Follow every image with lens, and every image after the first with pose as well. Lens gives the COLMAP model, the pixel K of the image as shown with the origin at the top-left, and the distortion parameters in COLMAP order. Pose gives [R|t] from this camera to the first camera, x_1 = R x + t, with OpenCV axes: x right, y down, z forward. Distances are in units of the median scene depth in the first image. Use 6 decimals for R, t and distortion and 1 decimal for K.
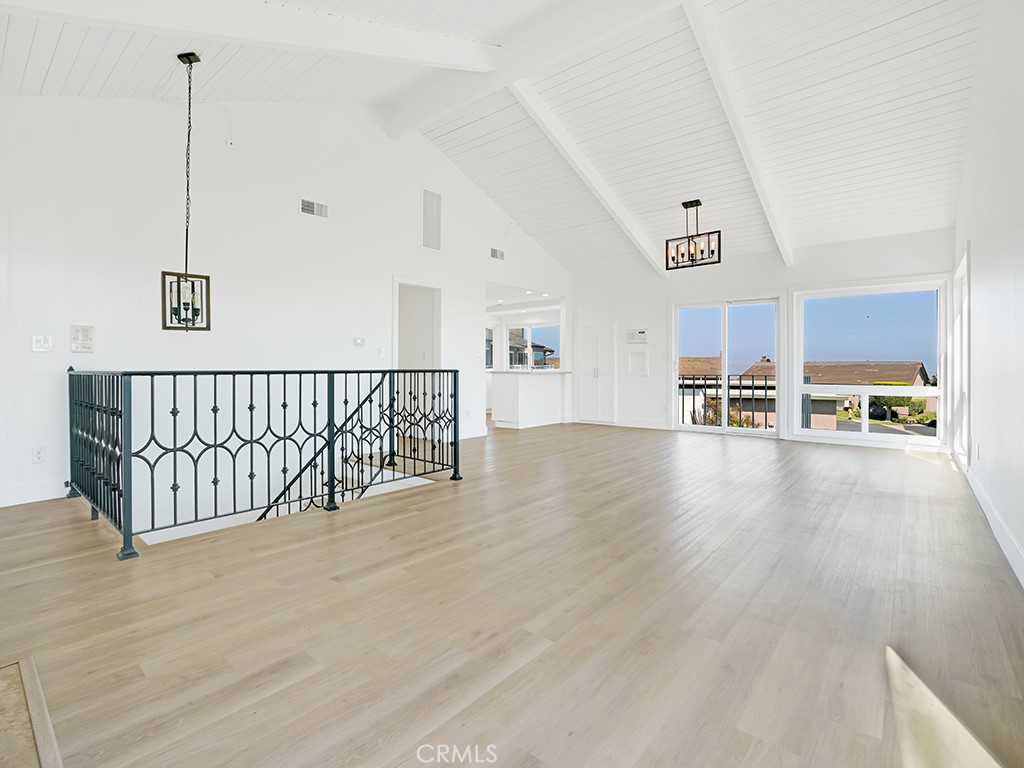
lens RADIAL K [[478.0, 0, 524.3], [0, 478.0, 369.0], [0, 0, 1]] dist [-0.112596, 0.026217]
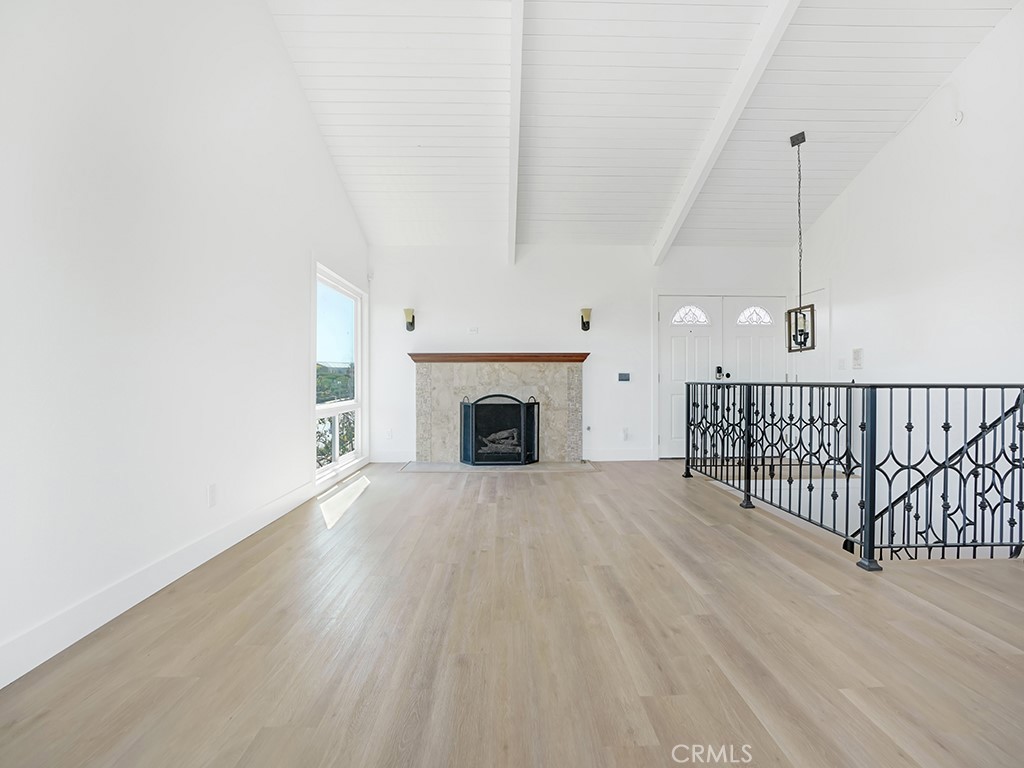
lens RADIAL K [[482.2, 0, 512.0], [0, 482.2, 384.0], [0, 0, 1]] dist [-0.062225, 0.025350]
pose [[-0.761138, 0.004991, -0.648571, 0.681064], [-0.001349, 0.999956, 0.009278, -0.003539], [0.648588, 0.007937, -0.761098, 1.358128]]
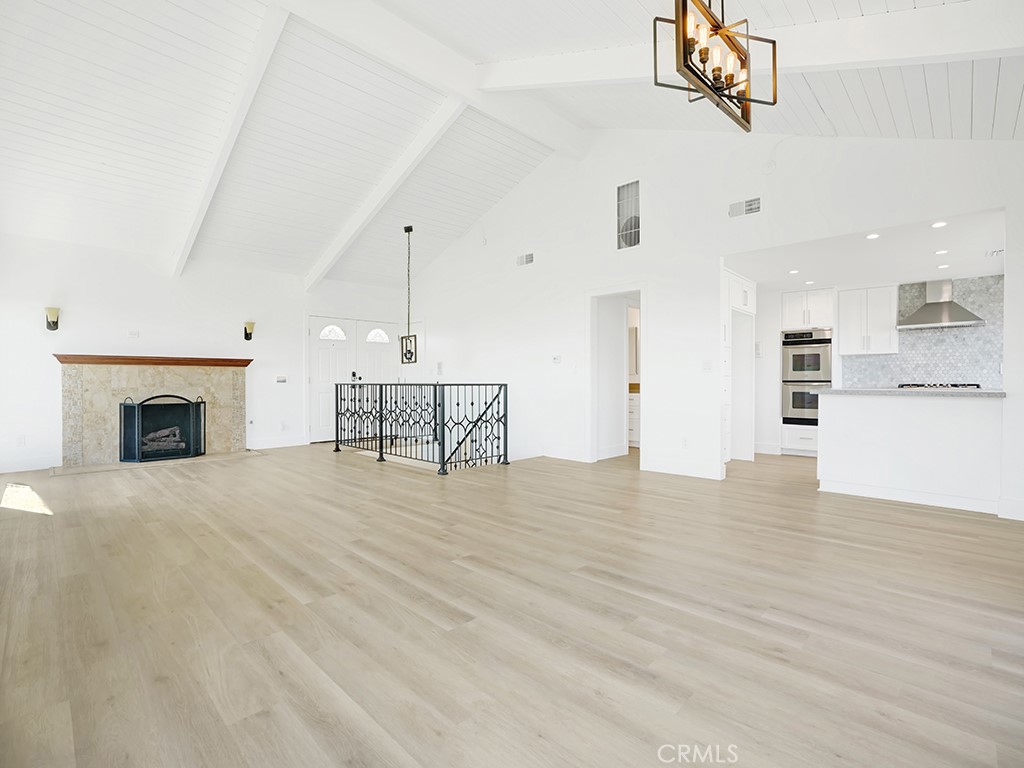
lens RADIAL K [[510.2, 0, 511.3], [0, 510.2, 380.8], [0, 0, 1]] dist [-0.060848, 0.031190]
pose [[-0.102914, -0.001273, -0.994689, 1.345270], [-0.001548, 0.999998, -0.001119, -0.005632], [0.994689, 0.001424, -0.102916, 1.542527]]
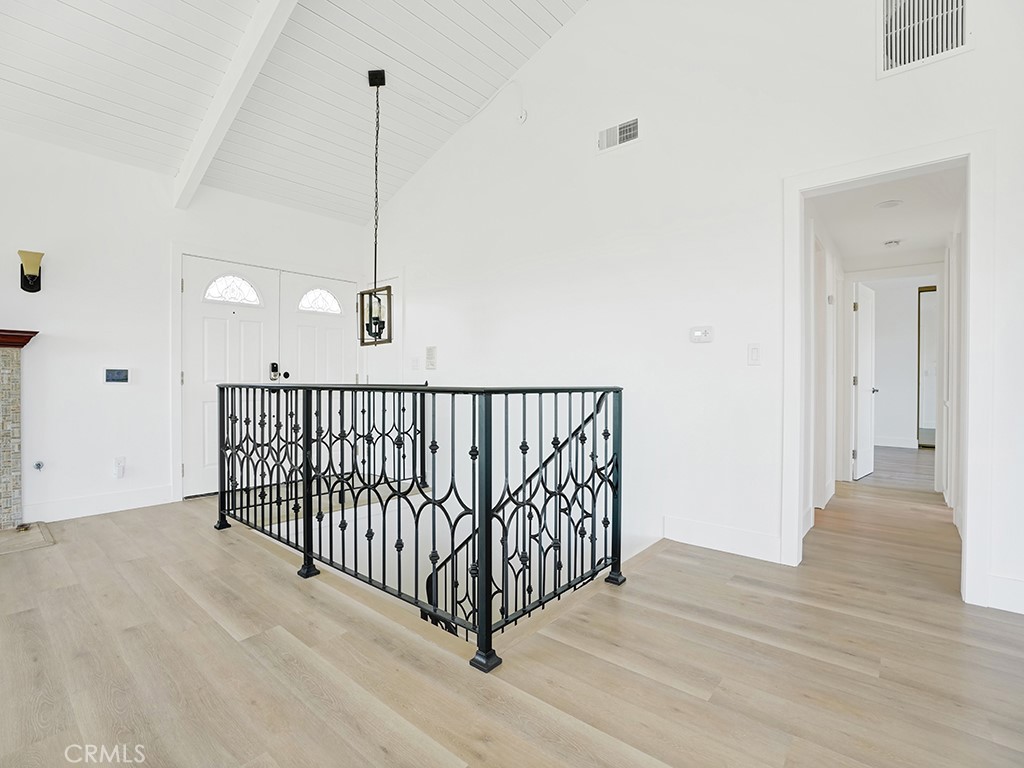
lens RADIAL K [[486.4, 0, 512.9], [0, 486.4, 389.3], [0, 0, 1]] dist [-0.067766, 0.027044]
pose [[-0.019952, 0.014269, -0.999699, 0.298253], [-0.006596, 0.999875, 0.014403, -0.003451], [0.999779, 0.006882, -0.019855, 1.211543]]
